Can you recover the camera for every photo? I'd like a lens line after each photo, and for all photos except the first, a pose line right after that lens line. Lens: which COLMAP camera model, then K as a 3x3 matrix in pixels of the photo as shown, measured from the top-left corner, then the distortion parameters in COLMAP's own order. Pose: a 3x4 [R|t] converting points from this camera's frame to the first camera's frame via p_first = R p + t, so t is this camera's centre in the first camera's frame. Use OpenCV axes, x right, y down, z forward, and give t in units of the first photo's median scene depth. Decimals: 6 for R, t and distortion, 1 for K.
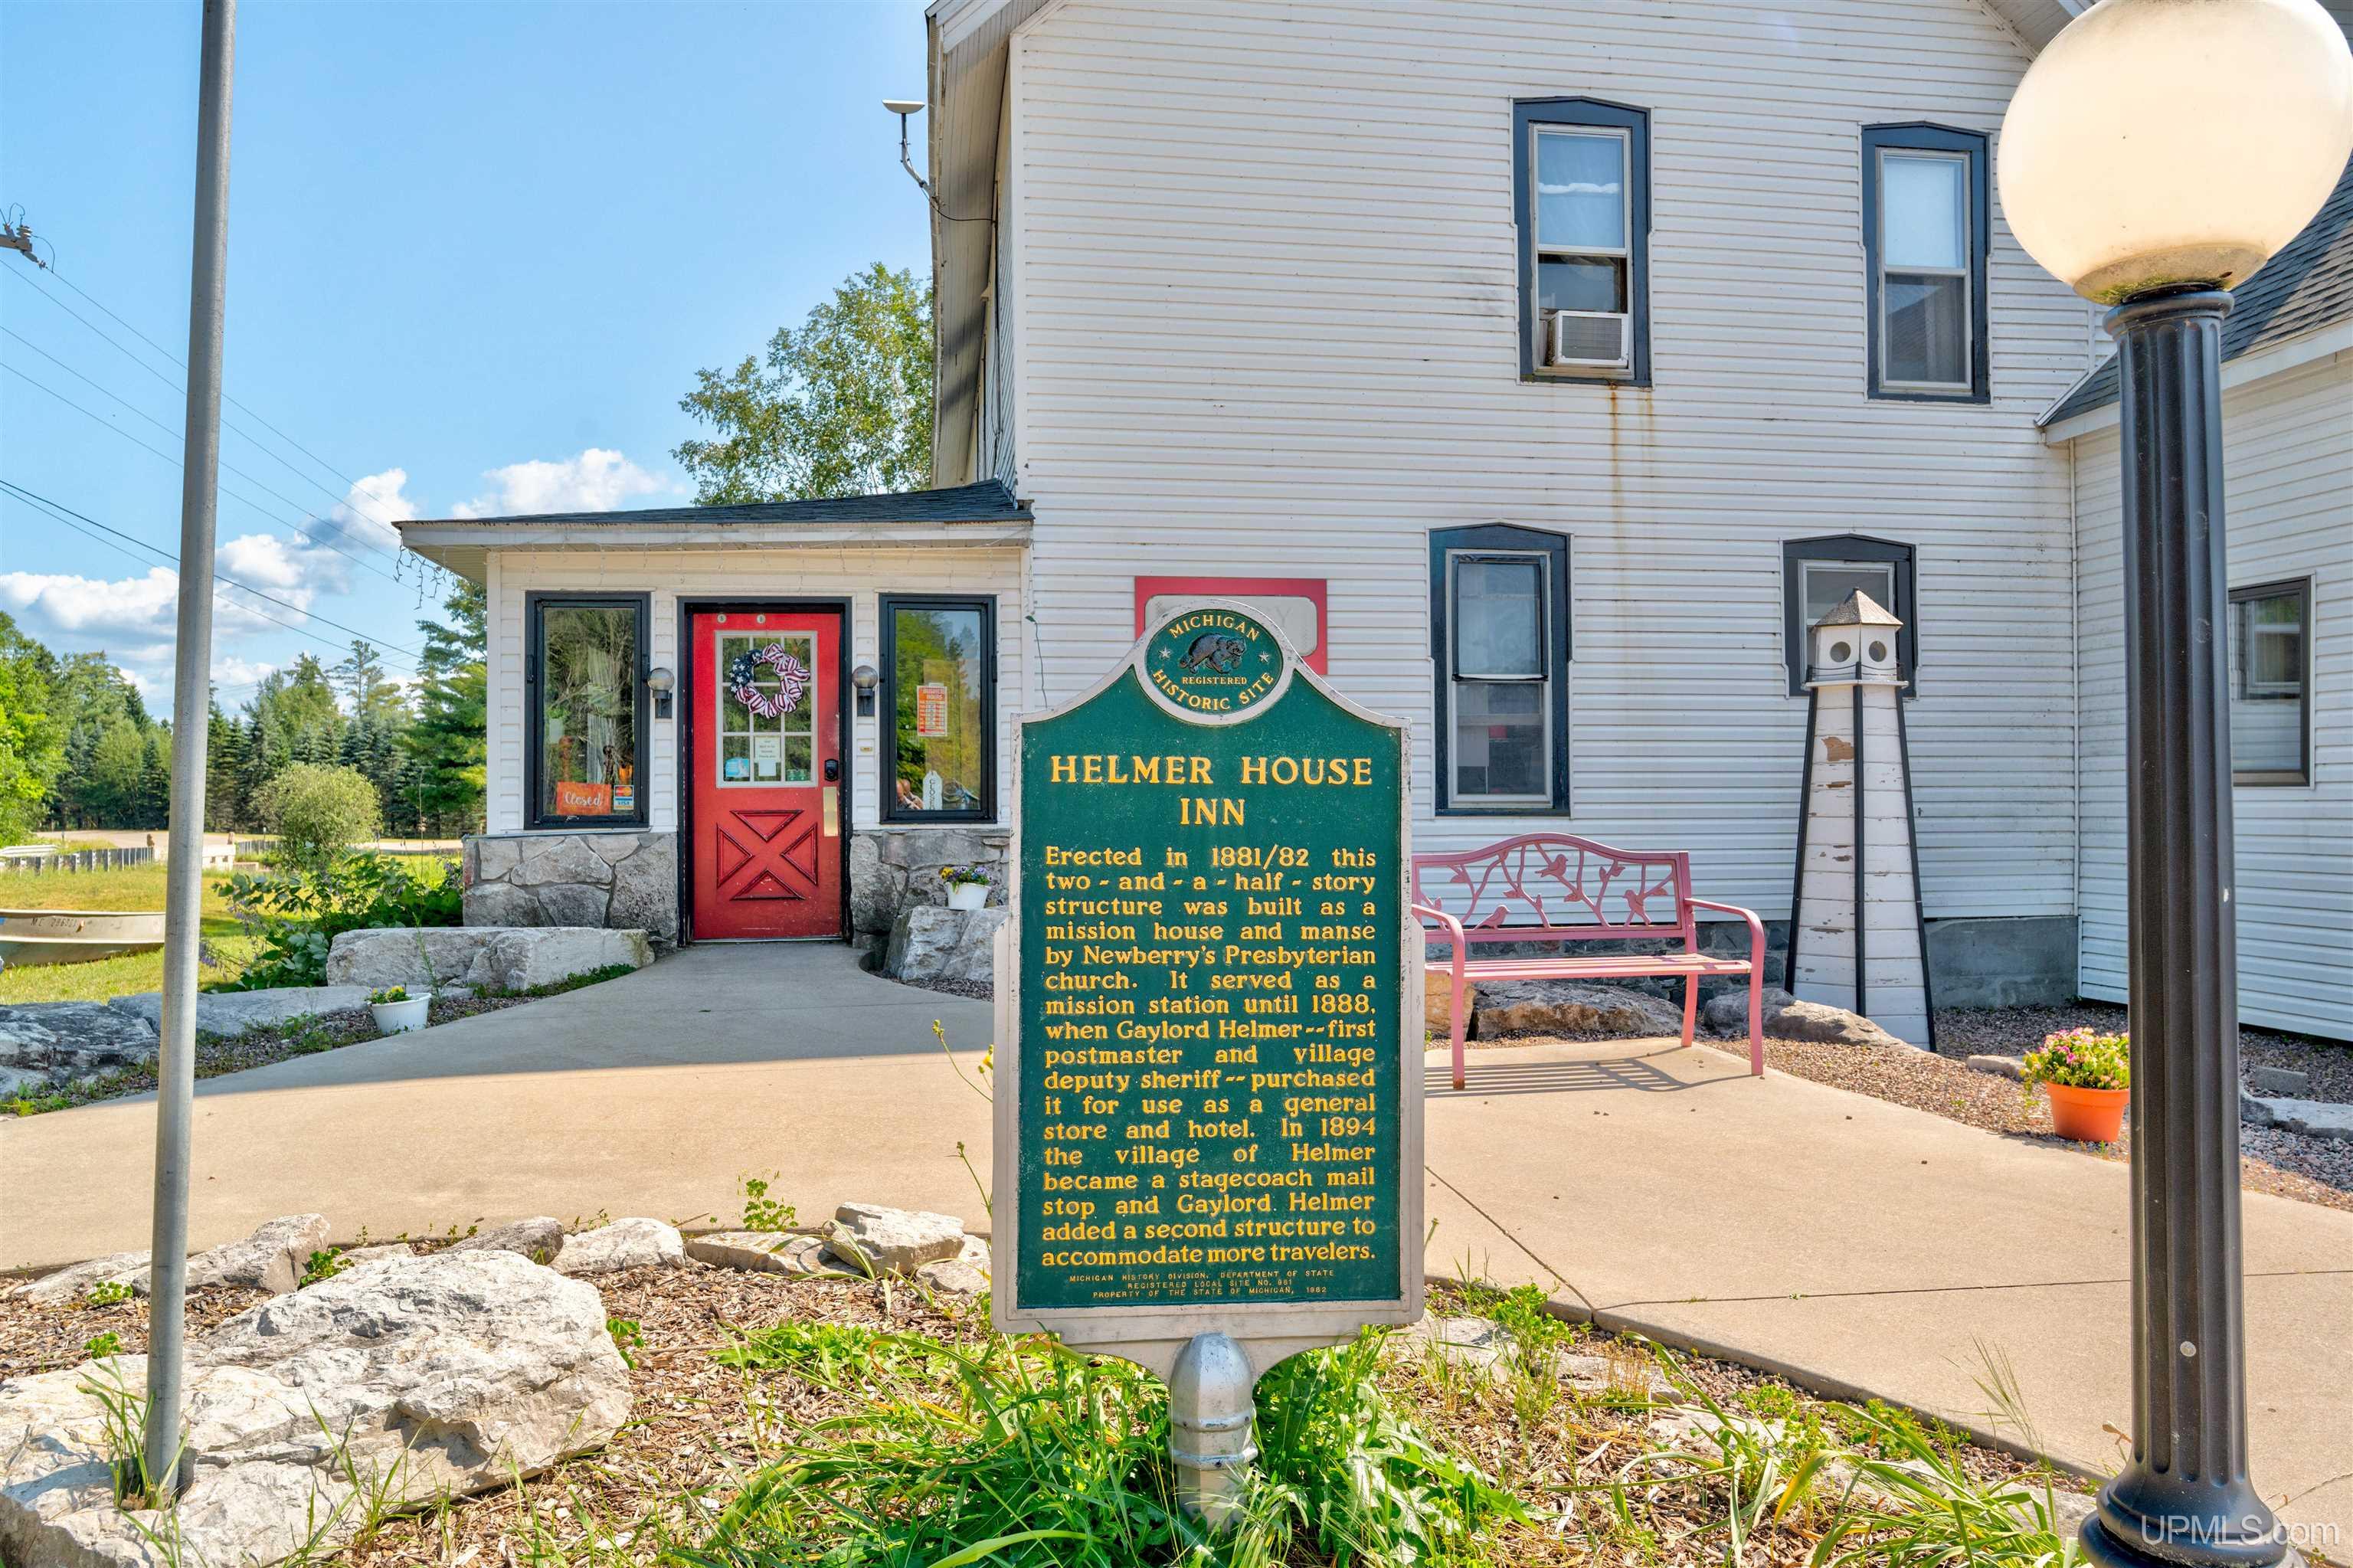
lens RADIAL K [[1644.5, 0, 1176.5], [0, 1644.5, 785.9], [0, 0, 1]] dist [-0.004273, -0.000161]
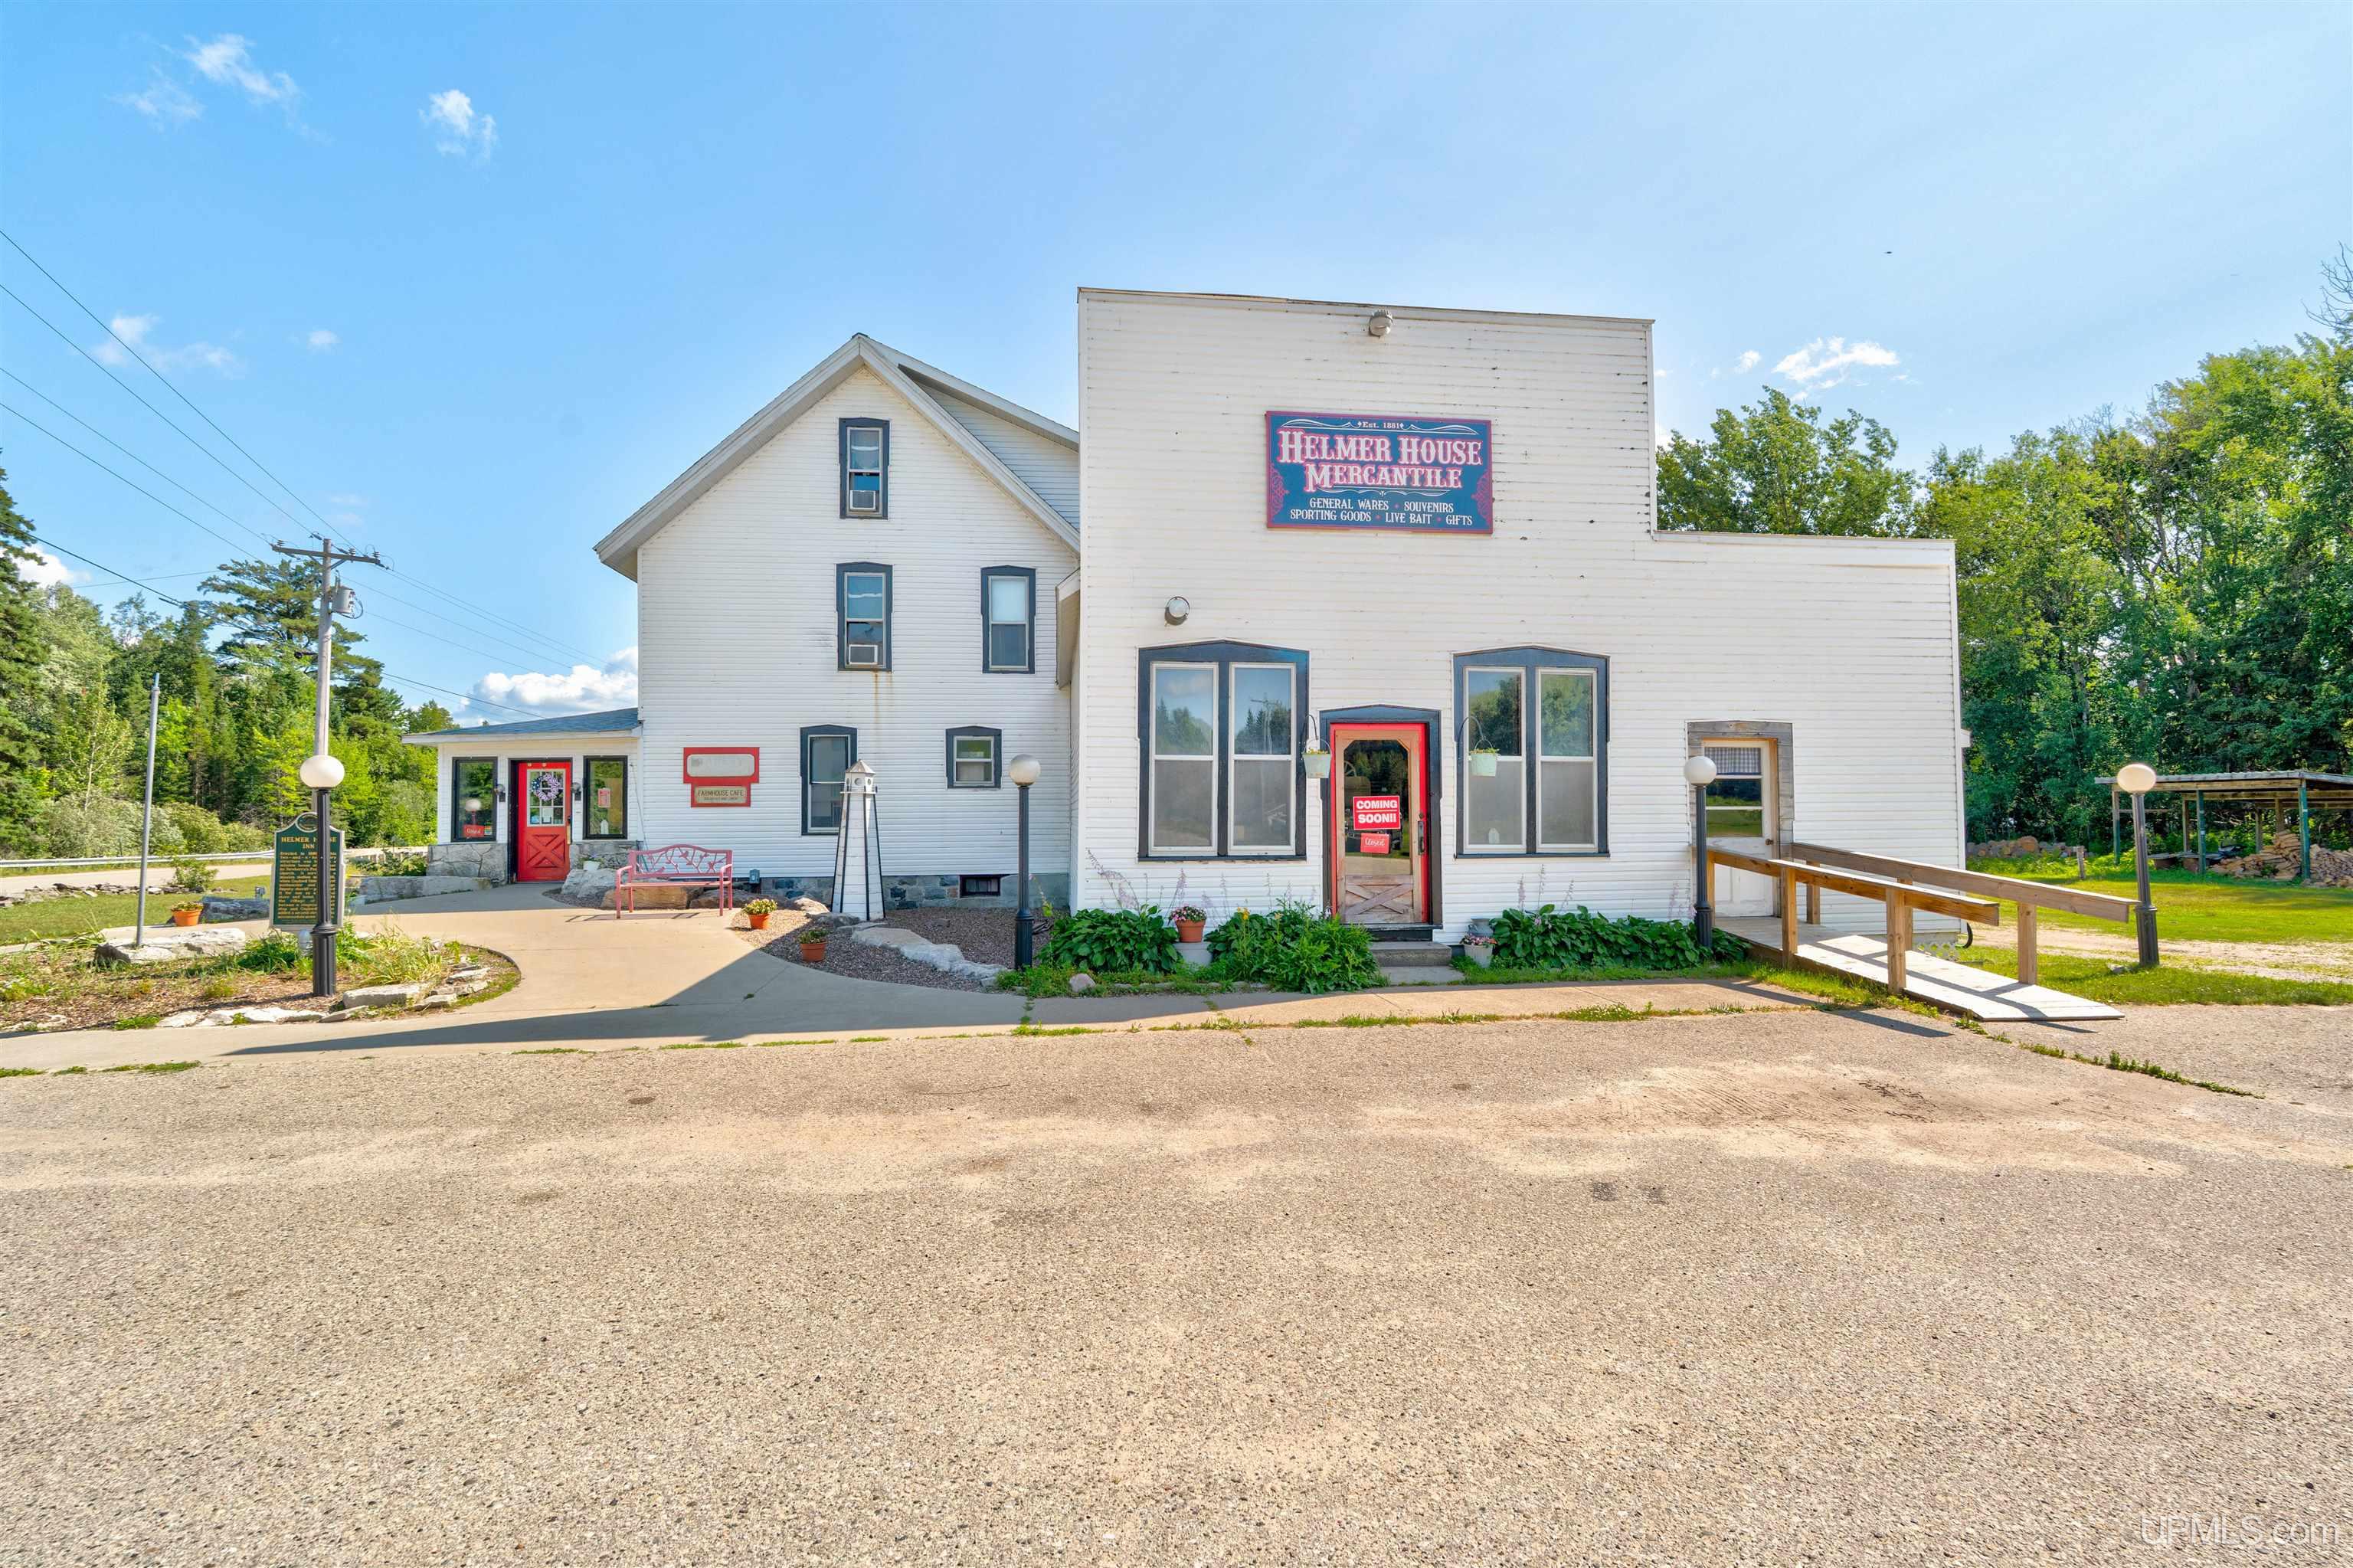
lens RADIAL K [[1071.4, 0, 1178.3], [0, 1071.4, 786.7], [0, 0, 1]] dist [0.000160, 0.000110]
pose [[0.998920, -0.005852, -0.046097, 0.894996], [0.005183, 0.999880, -0.014614, -0.034090], [0.046177, 0.014360, 0.998830, -0.745026]]
